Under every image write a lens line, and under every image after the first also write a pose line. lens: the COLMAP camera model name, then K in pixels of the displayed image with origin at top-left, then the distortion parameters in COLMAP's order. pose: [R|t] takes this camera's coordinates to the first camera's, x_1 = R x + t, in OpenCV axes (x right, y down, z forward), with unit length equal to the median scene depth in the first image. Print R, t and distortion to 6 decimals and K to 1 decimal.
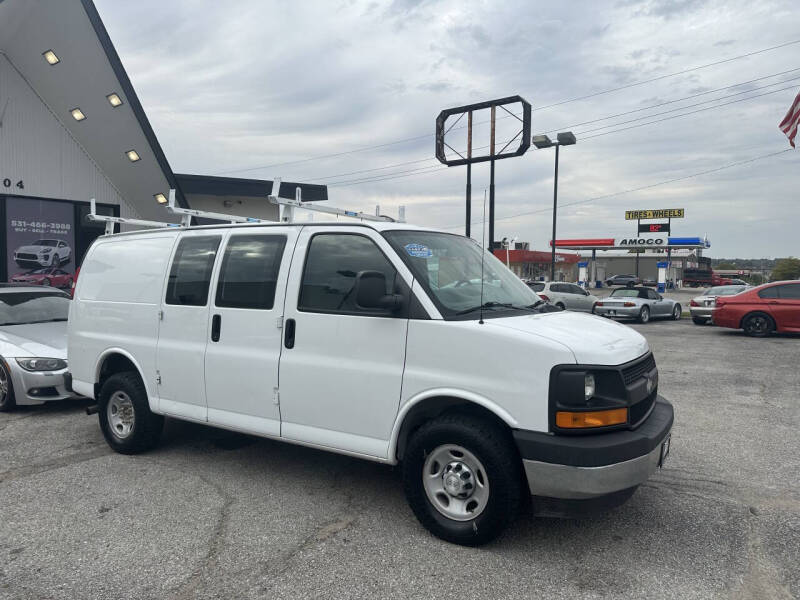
lens RADIAL K [[559.7, 0, 402.4], [0, 559.7, 298.4], [0, 0, 1]] dist [0.051528, -0.064033]
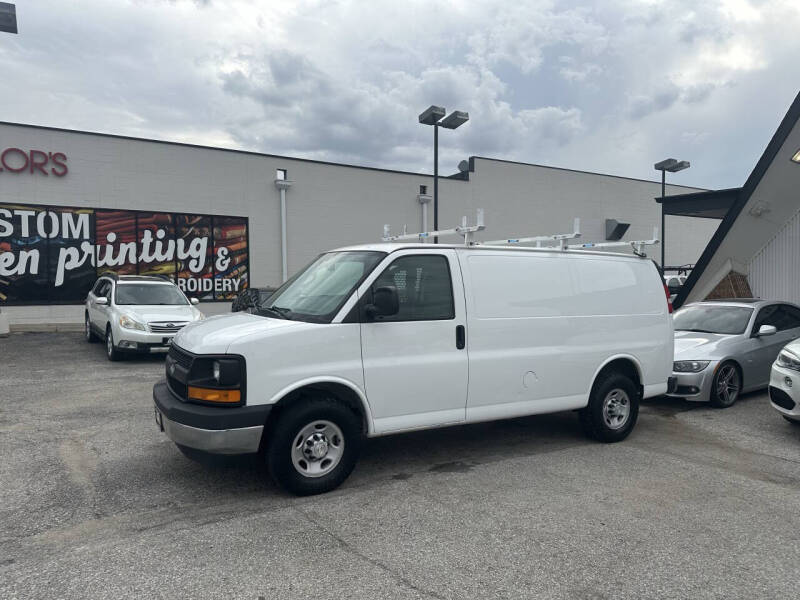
lens RADIAL K [[559.7, 0, 404.0], [0, 559.7, 303.5], [0, 0, 1]] dist [0.051528, -0.064033]
pose [[-0.441869, 0.016507, -0.896928, 0.887492], [-0.045185, 0.998152, 0.040630, -0.046634], [0.895941, 0.058481, -0.440307, 1.329124]]
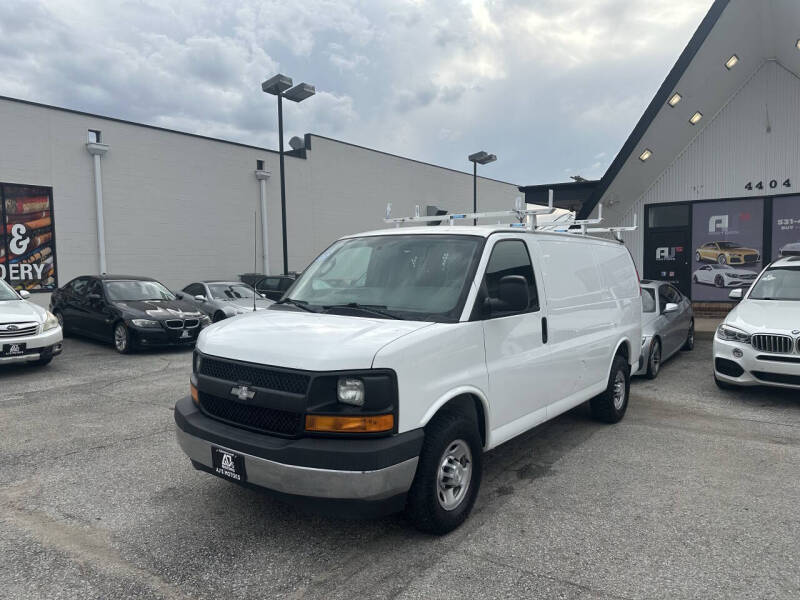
lens RADIAL K [[559.7, 0, 403.5], [0, 559.7, 304.4], [0, 0, 1]] dist [0.051528, -0.064033]
pose [[-0.076081, 0.054359, -0.995619, 0.879770], [-0.036261, 0.997701, 0.057244, -0.037500], [0.996442, 0.040457, -0.073935, 0.871918]]
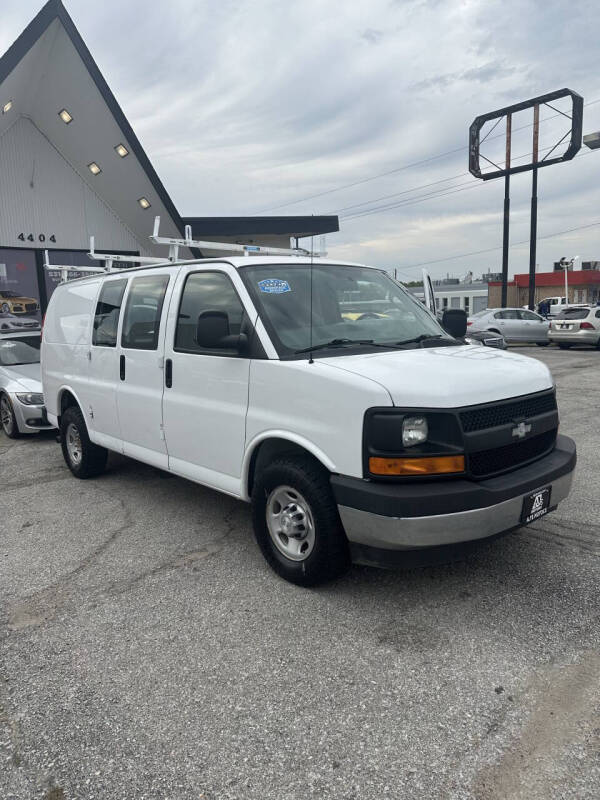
lens RADIAL K [[559.7, 0, 293.4], [0, 559.7, 397.2], [0, 0, 1]] dist [0.051528, -0.064033]
pose [[0.959897, 0.006340, -0.280280, 0.225294], [0.026137, 0.993366, 0.111985, -0.002392], [0.279131, -0.114820, 0.953364, 0.051747]]
